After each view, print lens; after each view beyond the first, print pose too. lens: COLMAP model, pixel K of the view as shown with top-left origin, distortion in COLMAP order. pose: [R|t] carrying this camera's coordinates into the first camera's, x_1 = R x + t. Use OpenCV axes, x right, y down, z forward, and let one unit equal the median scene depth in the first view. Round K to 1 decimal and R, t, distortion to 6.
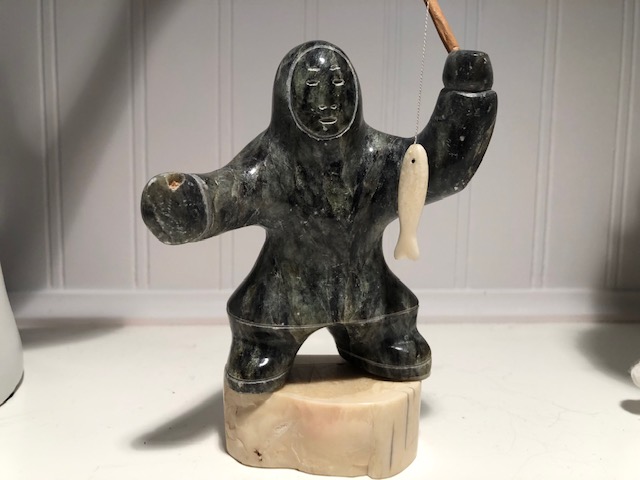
lens RADIAL K [[571.1, 0, 320.0], [0, 571.1, 240.0], [0, 0, 1]] dist [0.007341, 0.003099]
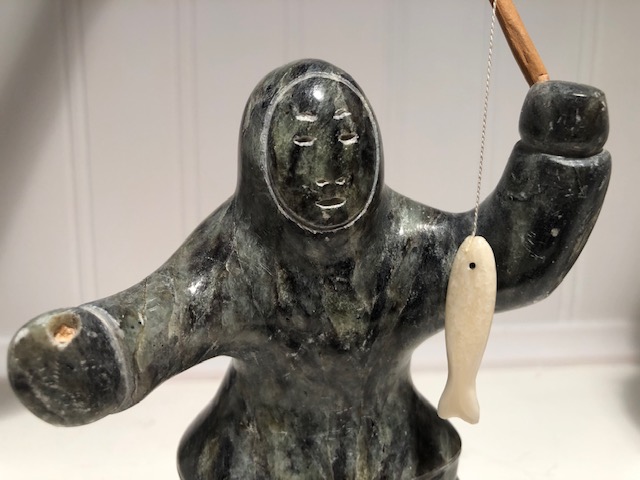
lens RADIAL K [[602.5, 0, 320.0], [0, 602.5, 240.0], [0, 0, 1]] dist [-0.009546, -0.025142]
pose [[0.999655, -0.009424, 0.024515, -0.012596], [0.007910, 0.998098, 0.061139, -0.203013], [-0.025045, -0.060924, 0.997828, 0.363818]]
